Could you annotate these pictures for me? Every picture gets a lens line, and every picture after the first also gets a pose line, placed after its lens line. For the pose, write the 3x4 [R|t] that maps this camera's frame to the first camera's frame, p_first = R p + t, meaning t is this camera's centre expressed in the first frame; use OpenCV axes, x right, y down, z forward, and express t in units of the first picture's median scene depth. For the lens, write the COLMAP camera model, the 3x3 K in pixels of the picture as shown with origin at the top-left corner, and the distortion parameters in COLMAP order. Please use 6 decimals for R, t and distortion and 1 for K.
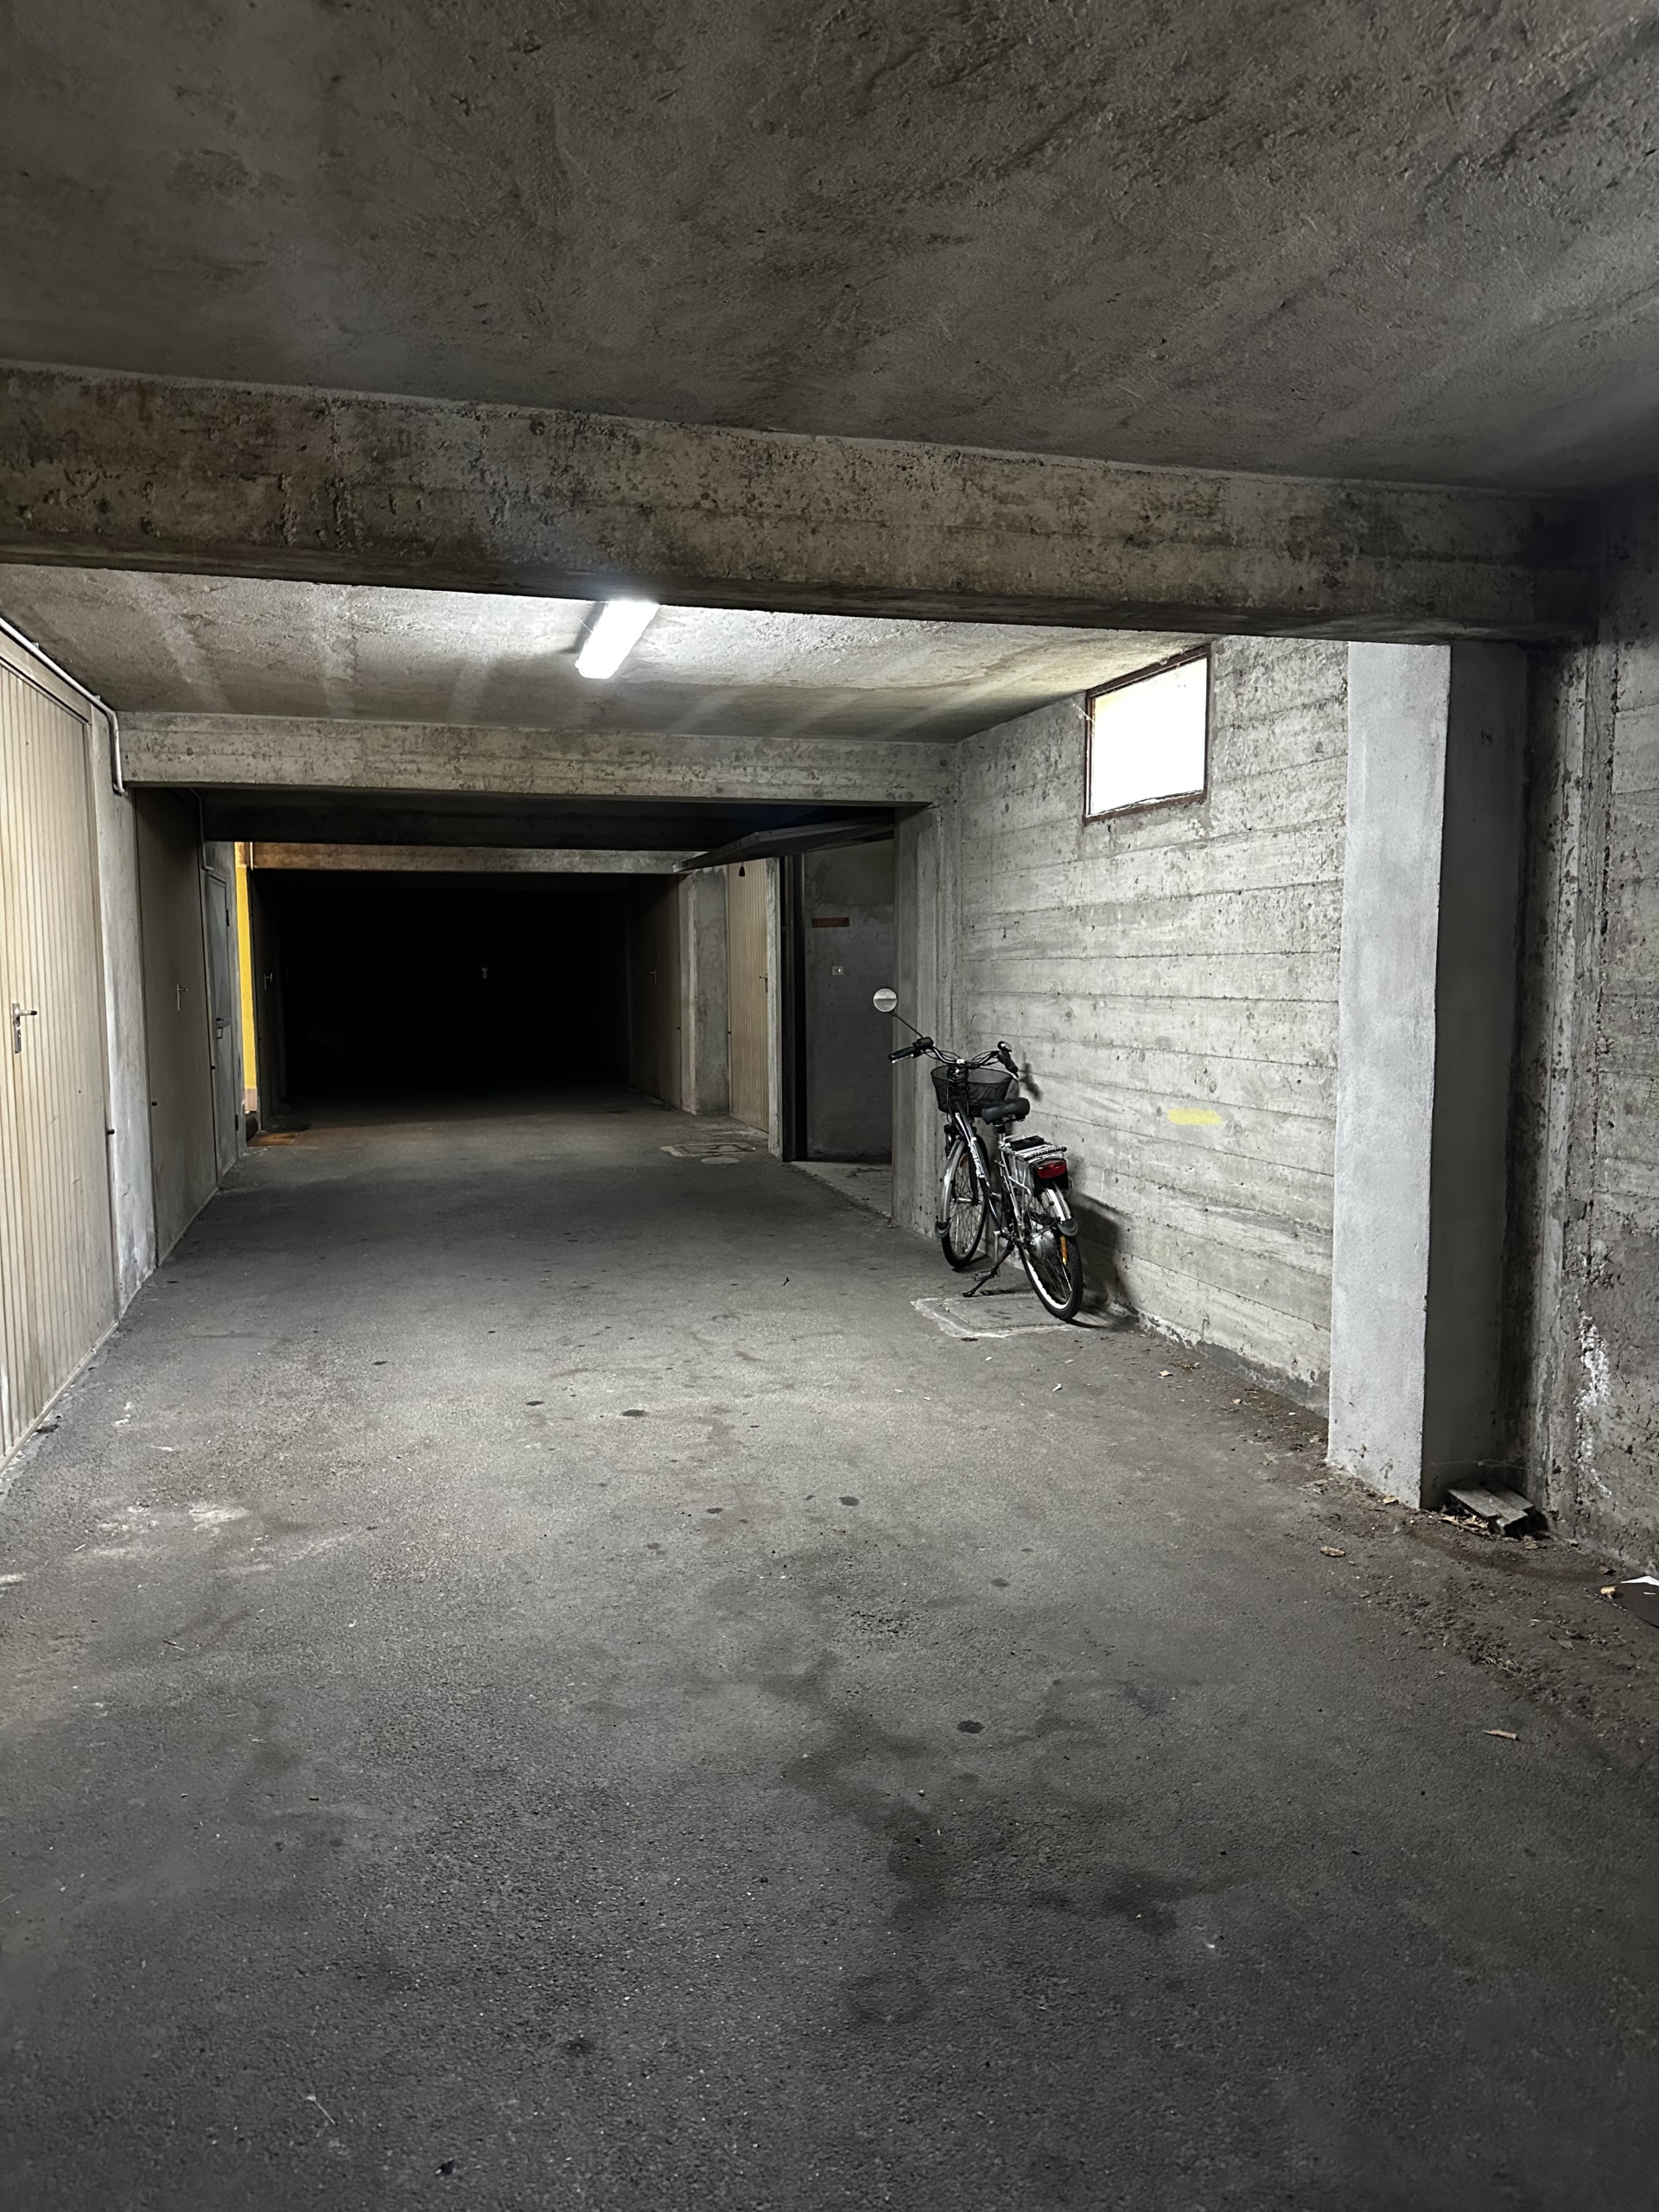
lens RADIAL K [[1553.5, 0, 830.5], [0, 1553.5, 1102.0], [0, 0, 1]] dist [0.036429, -0.014831]
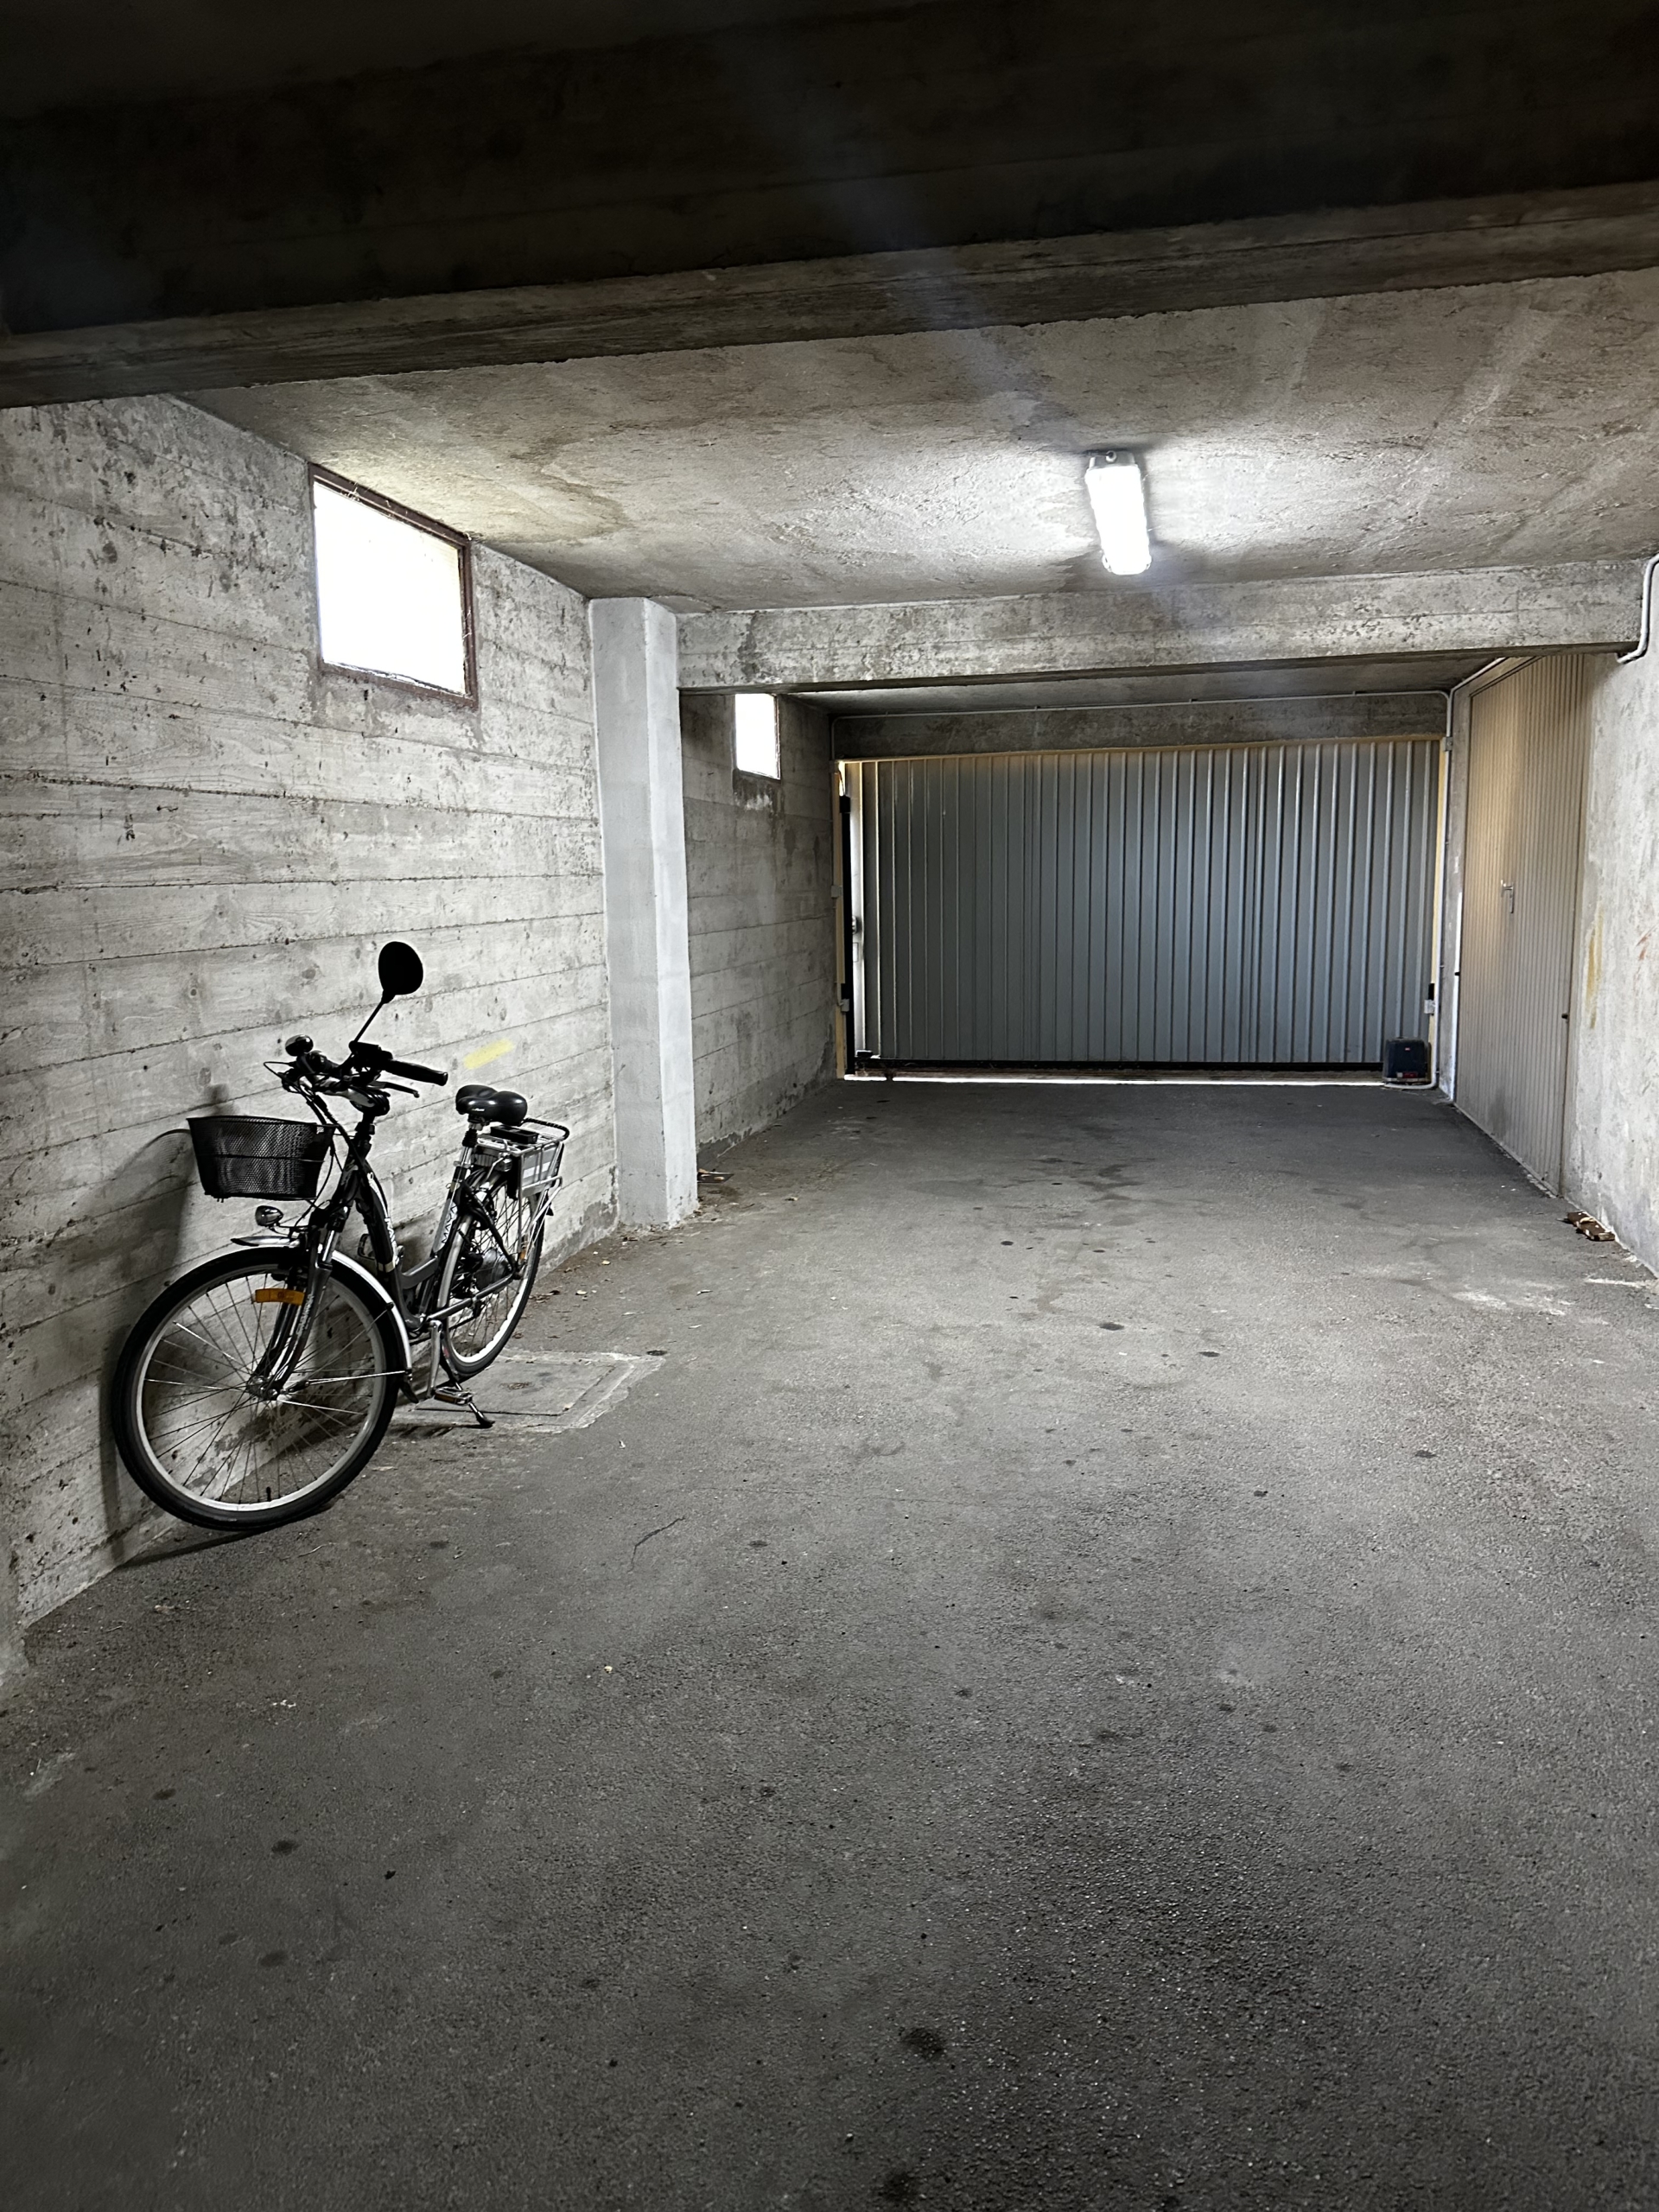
lens RADIAL K [[1553.5, 0, 826.0], [0, 1553.5, 1117.6], [0, 0, 1]] dist [0.036429, -0.014831]
pose [[-0.887420, -0.044505, 0.458808, -0.386869], [0.069499, 0.971033, 0.228617, -0.156994], [-0.455692, 0.234766, -0.858621, 1.779954]]
